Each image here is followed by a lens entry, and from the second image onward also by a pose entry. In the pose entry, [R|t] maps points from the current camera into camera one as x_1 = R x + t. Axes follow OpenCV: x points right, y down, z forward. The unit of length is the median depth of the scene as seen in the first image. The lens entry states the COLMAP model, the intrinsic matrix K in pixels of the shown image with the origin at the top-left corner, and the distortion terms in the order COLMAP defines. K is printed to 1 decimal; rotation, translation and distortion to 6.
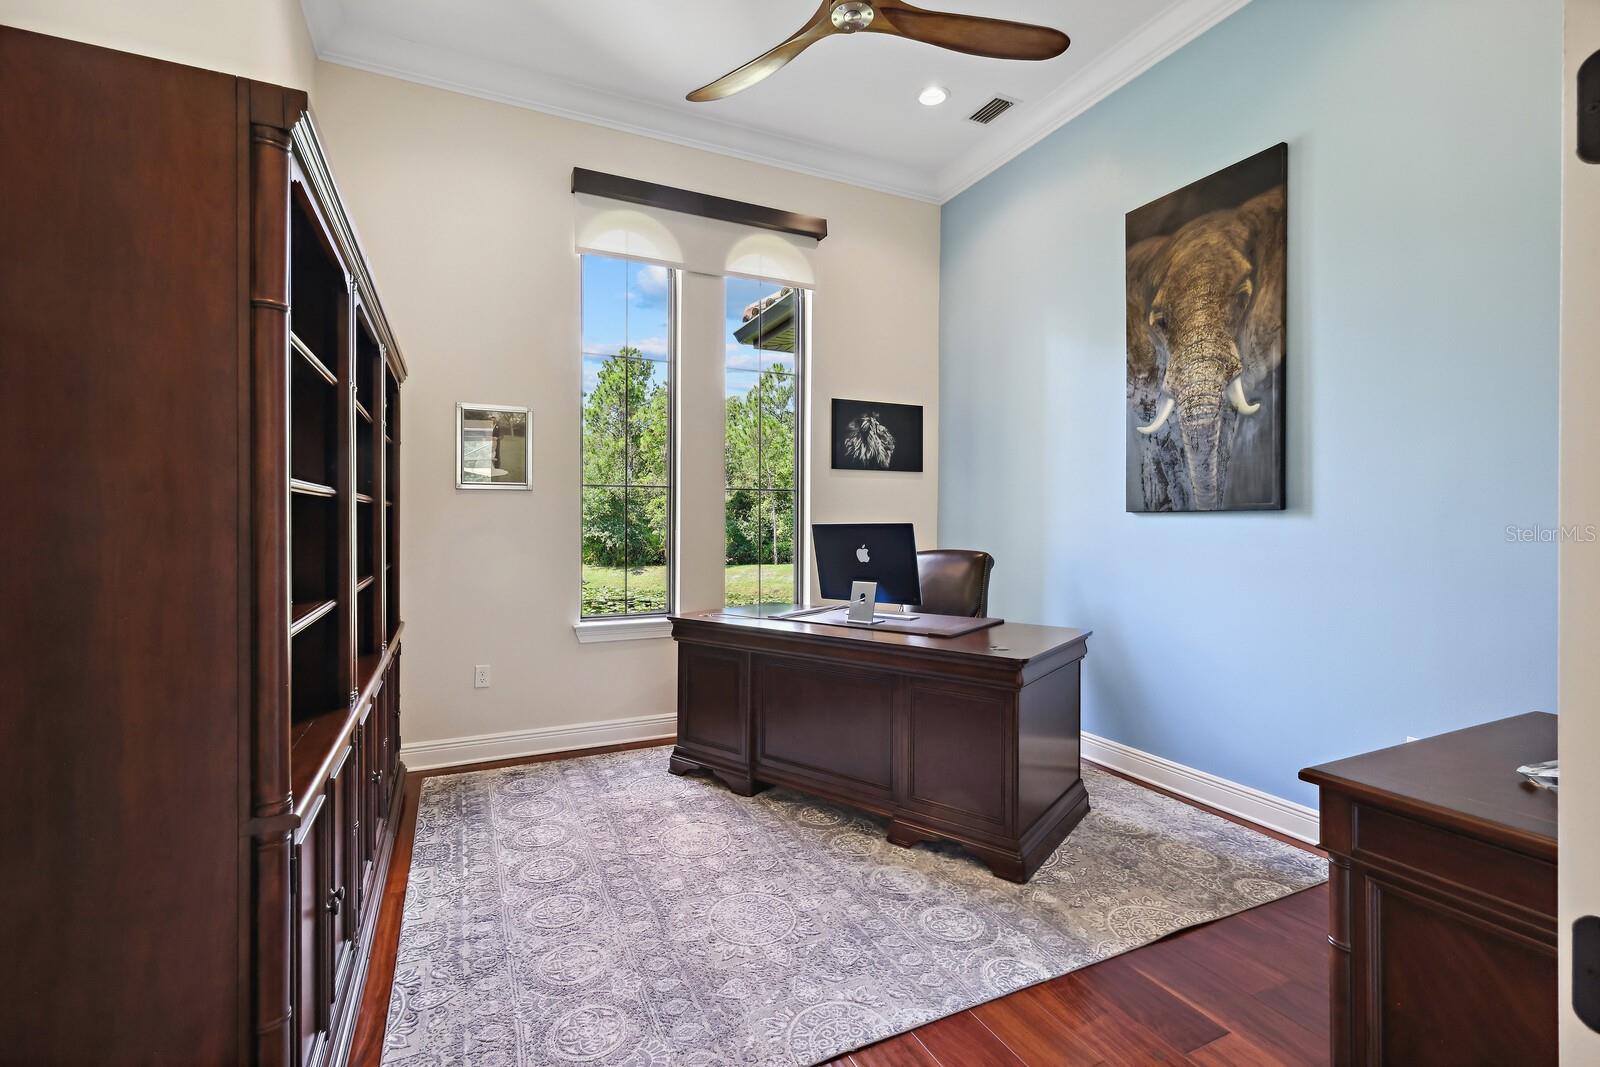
lens RADIAL K [[701.6, 0, 803.9], [0, 701.6, 527.5], [0, 0, 1]] dist [0.000323, -0.000481]
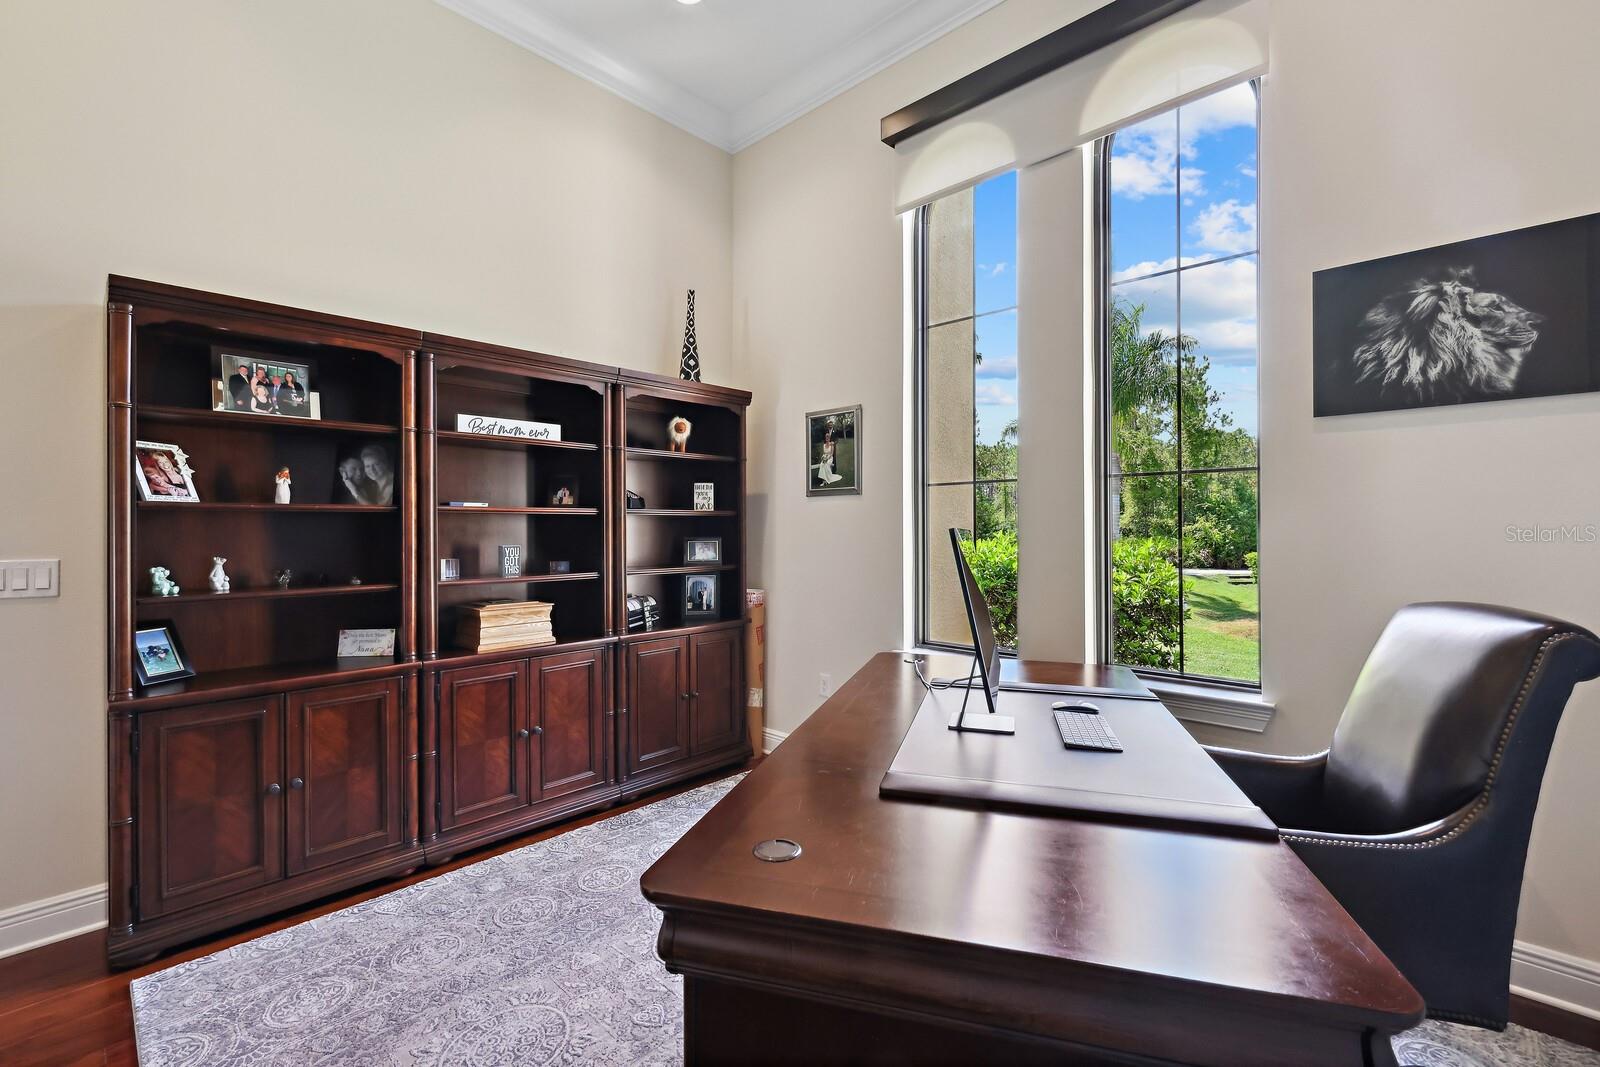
lens RADIAL K [[701.6, 0, 798.1], [0, 701.6, 531.3], [0, 0, 1]] dist [0.000323, -0.000481]
pose [[0.355886, -0.000102, -0.934529, 0.357016], [-0.004695, 0.999987, -0.001898, -0.002174], [0.934518, 0.005063, 0.355881, 0.483228]]
